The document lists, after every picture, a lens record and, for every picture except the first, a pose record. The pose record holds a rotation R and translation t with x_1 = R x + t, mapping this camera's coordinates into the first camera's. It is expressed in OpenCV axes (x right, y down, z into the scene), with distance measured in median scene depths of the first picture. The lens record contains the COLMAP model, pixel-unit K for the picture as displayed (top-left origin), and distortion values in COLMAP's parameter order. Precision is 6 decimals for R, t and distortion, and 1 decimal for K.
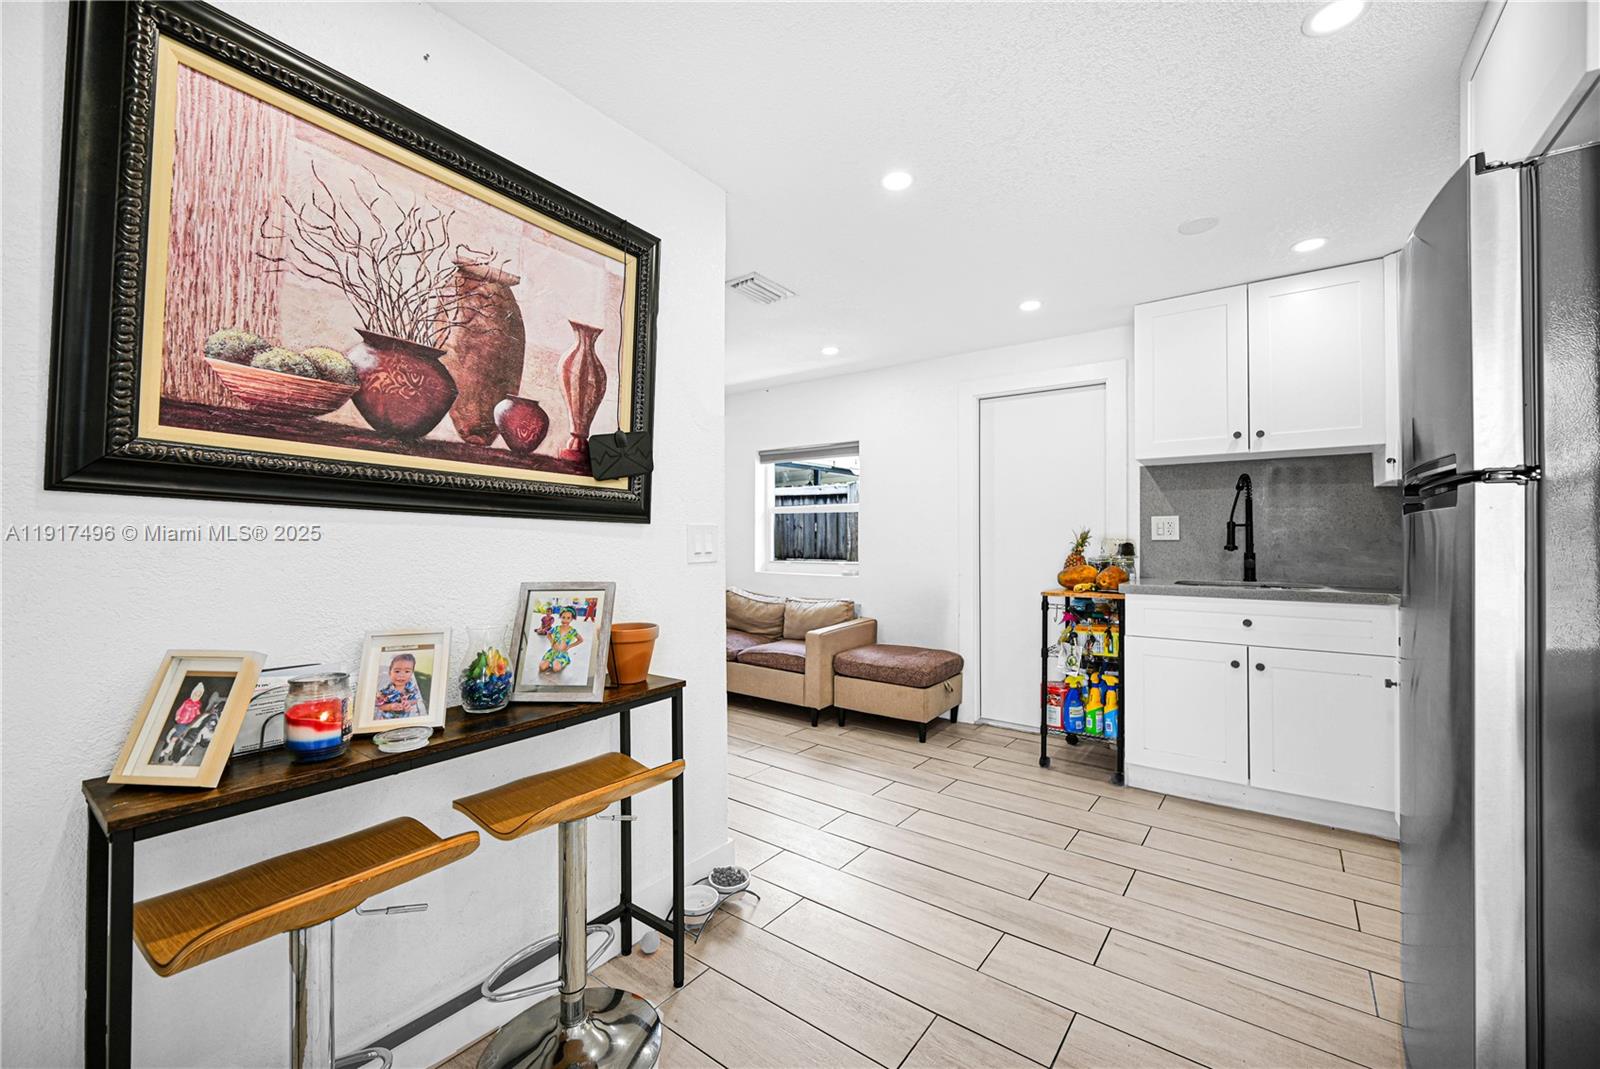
lens RADIAL K [[637.9, 0, 799.5], [0, 637.9, 530.9], [0, 0, 1]] dist [0.000765, 0.000109]
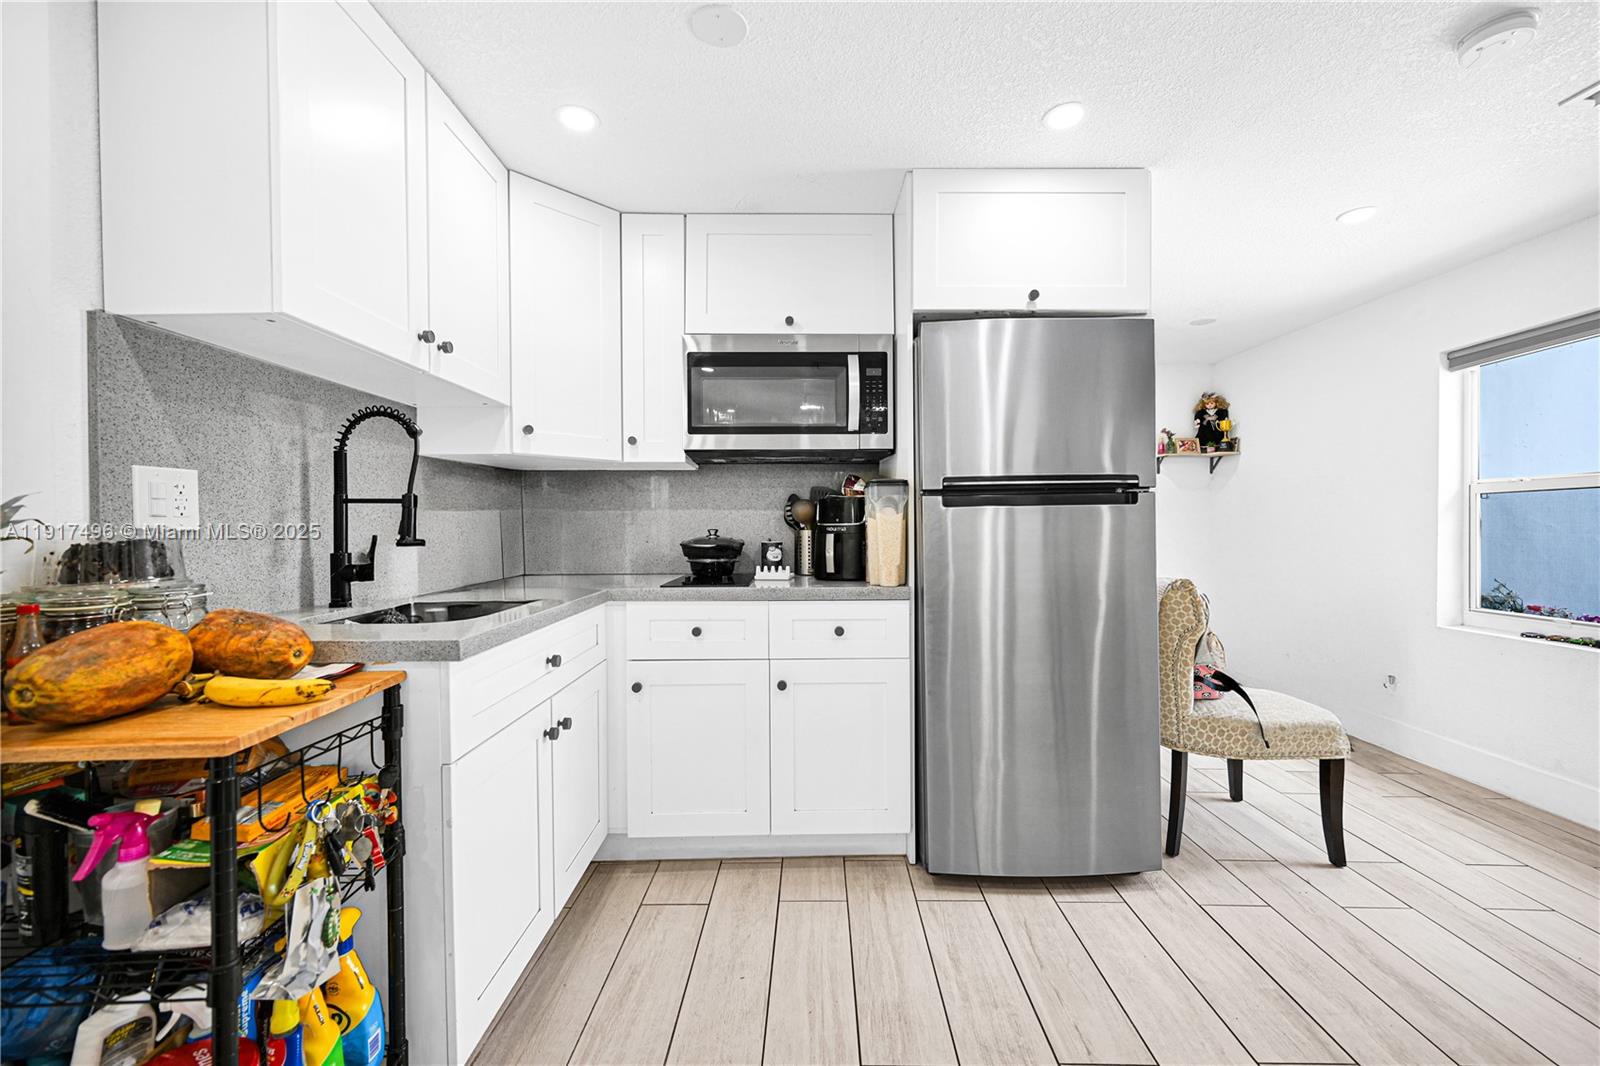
lens RADIAL K [[637.9, 0, 809.4], [0, 637.9, 531.6], [0, 0, 1]] dist [0.000765, 0.000109]
pose [[-0.592229, -0.008868, 0.805721, 0.056828], [-0.004787, 0.999961, 0.007488, 0.012672], [-0.805755, 0.000578, -0.592248, 1.171294]]
